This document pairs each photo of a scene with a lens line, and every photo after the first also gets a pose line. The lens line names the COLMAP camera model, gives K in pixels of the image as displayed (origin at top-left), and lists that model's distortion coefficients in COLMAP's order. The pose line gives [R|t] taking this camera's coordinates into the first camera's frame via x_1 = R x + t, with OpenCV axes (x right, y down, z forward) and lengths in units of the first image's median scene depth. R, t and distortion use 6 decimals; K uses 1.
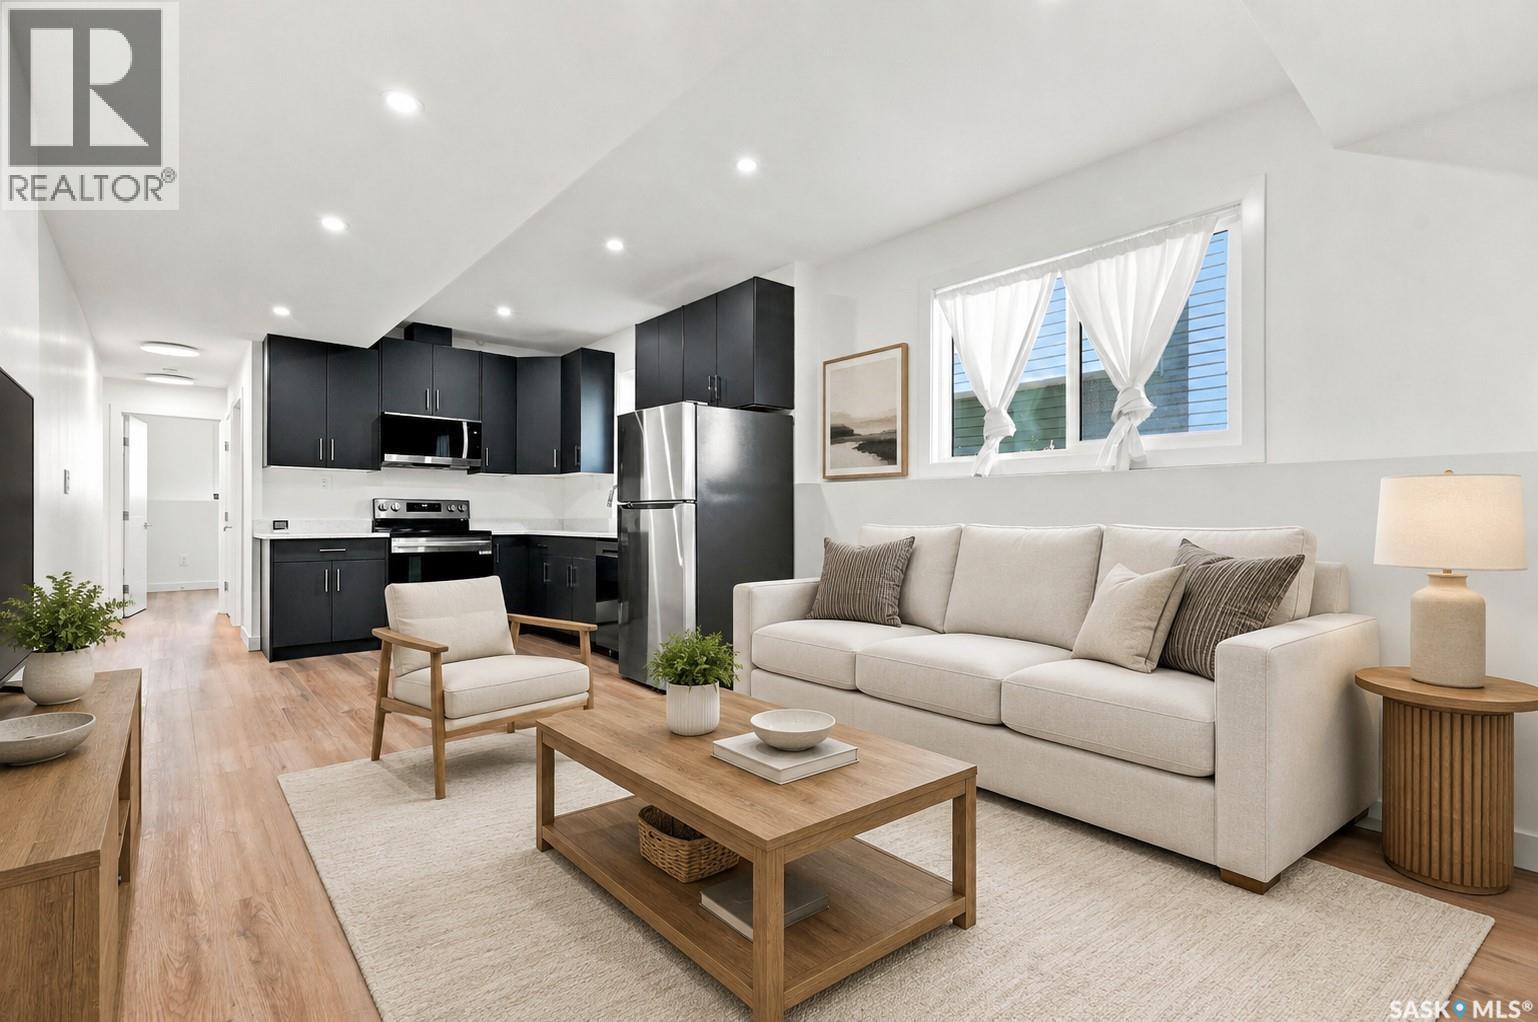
lens RADIAL K [[706.3, 0, 760.1], [0, 706.3, 511.6], [0, 0, 1]] dist [0.003498, -0.000173]
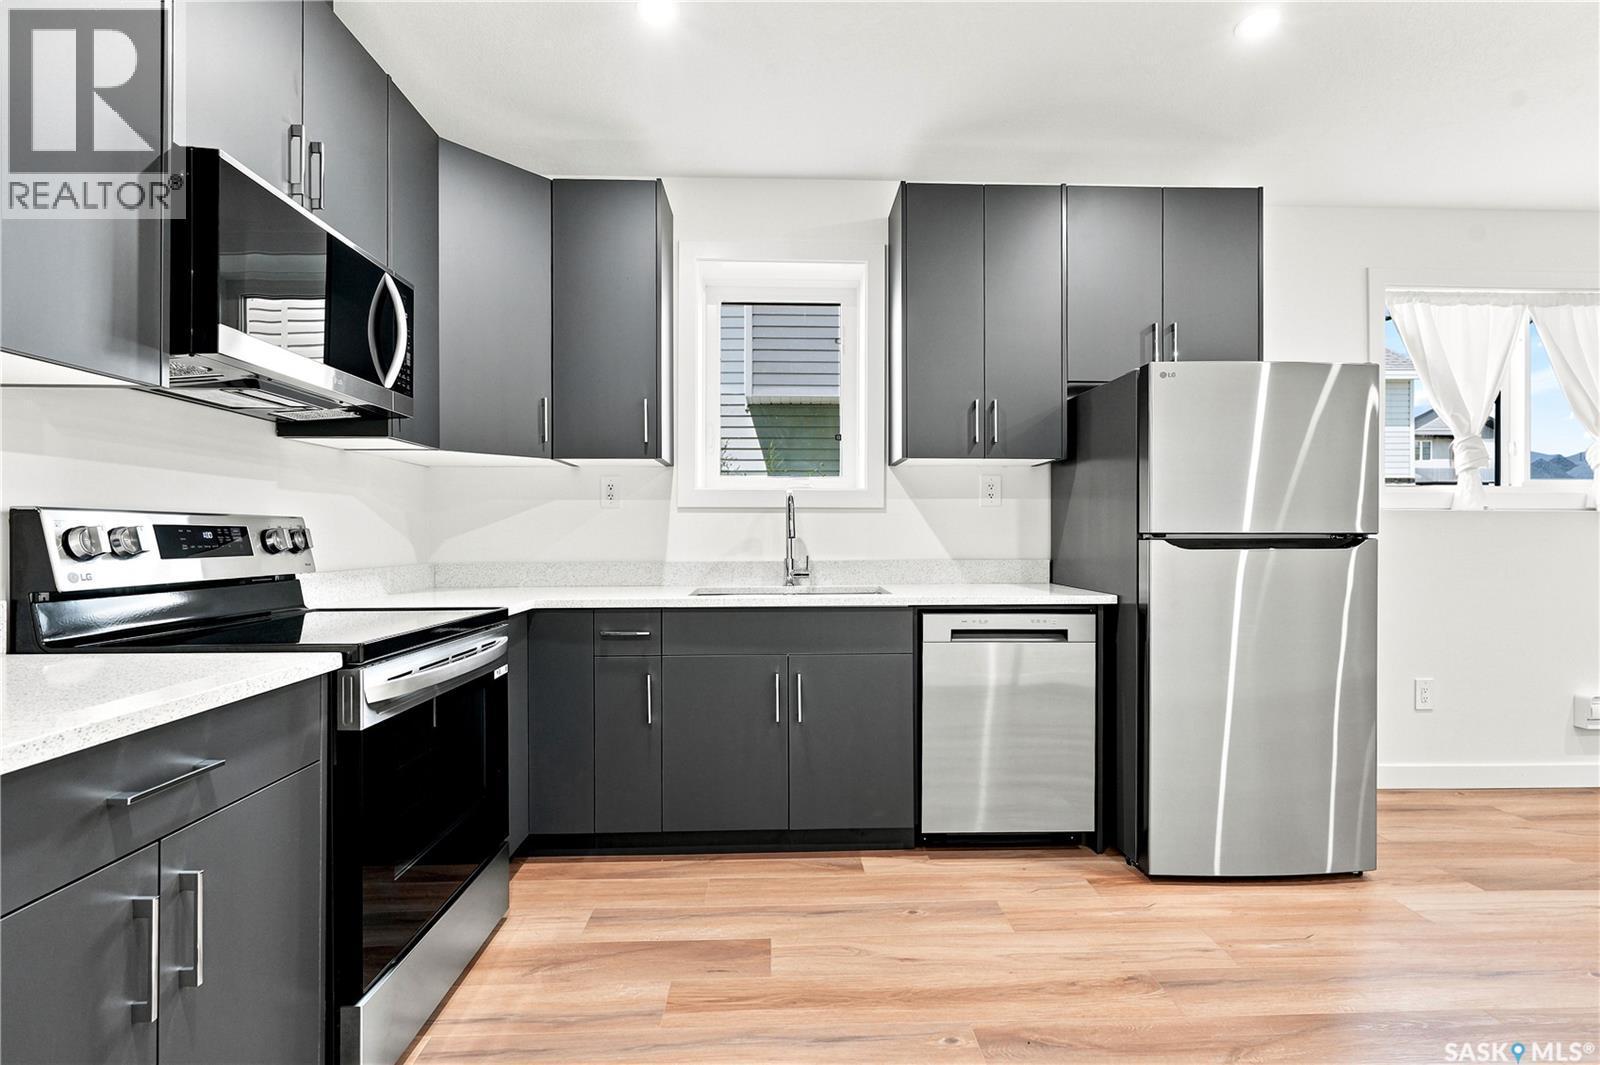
lens RADIAL K [[734.8, 0, 801.5], [0, 734.8, 534.8], [0, 0, 1]] dist [0.003498, -0.000173]
pose [[0.619331, 0.000015, 0.785130, -0.568731], [-0.004515, 0.999984, 0.003543, -0.010665], [-0.785117, -0.005739, 0.619320, 0.650184]]
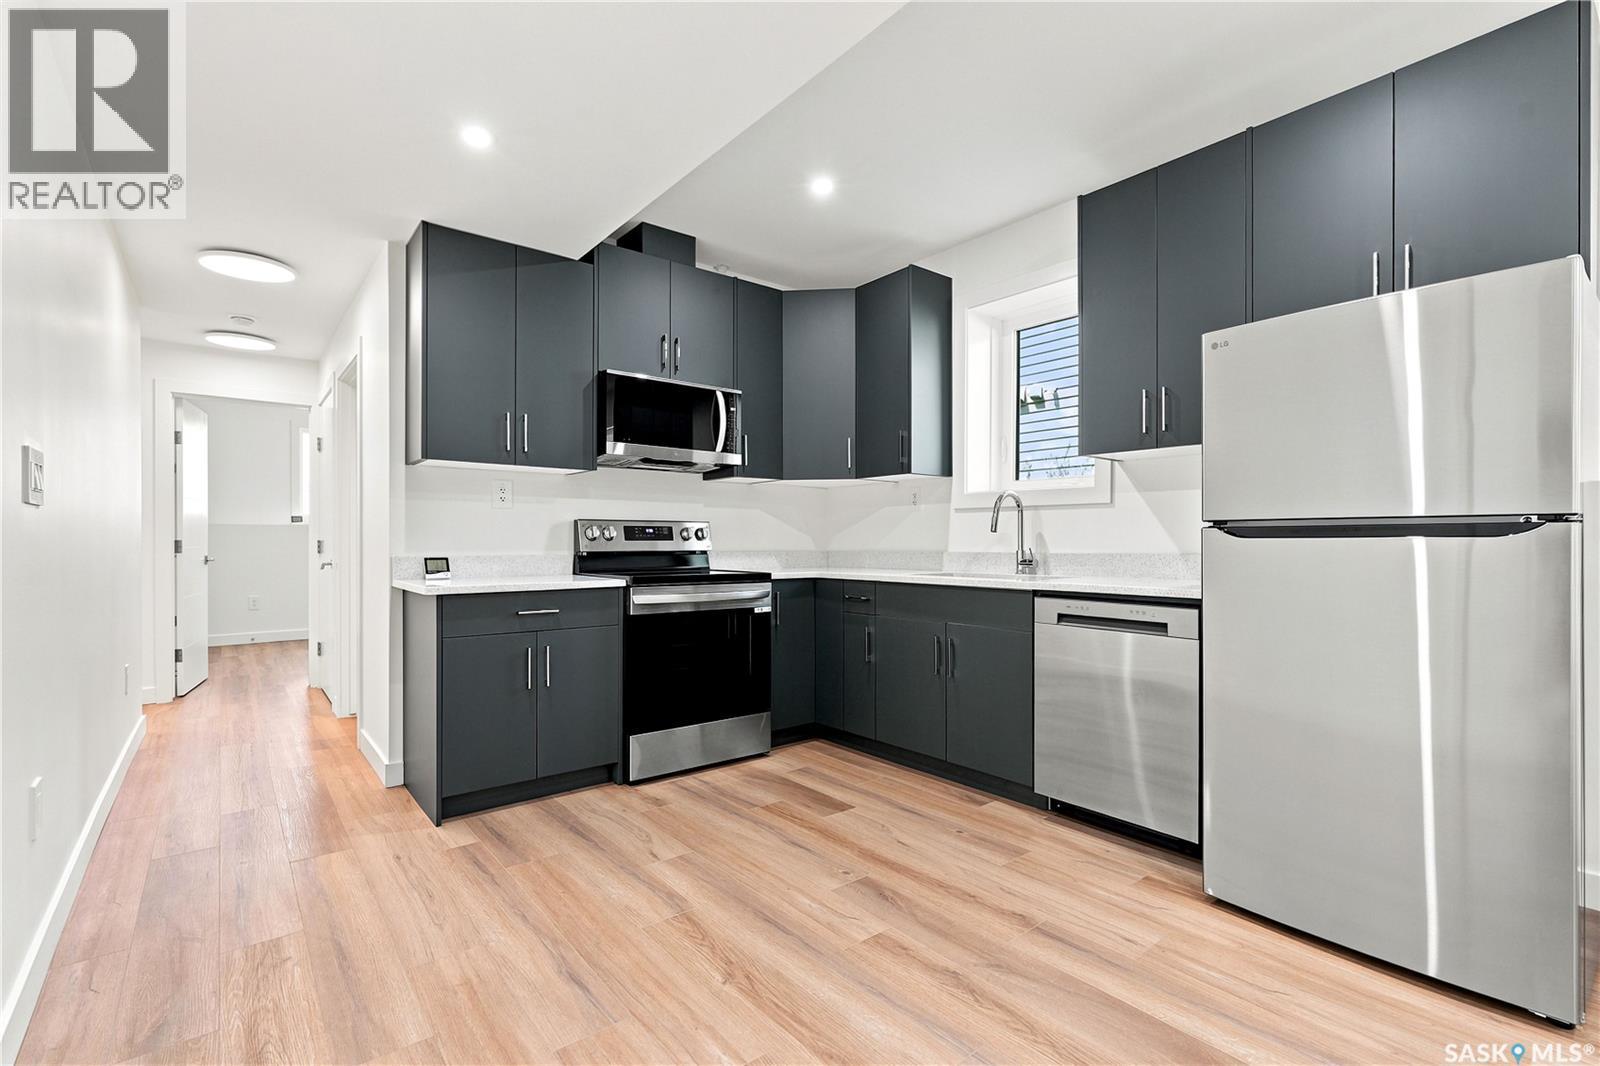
lens RADIAL K [[734.8, 0, 787.5], [0, 734.8, 540.2], [0, 0, 1]] dist [0.003498, -0.000173]
pose [[0.999102, -0.001580, -0.042349, -0.336371], [0.001872, 0.999975, 0.006846, -0.004324], [0.042338, -0.006919, 0.999079, 0.381099]]
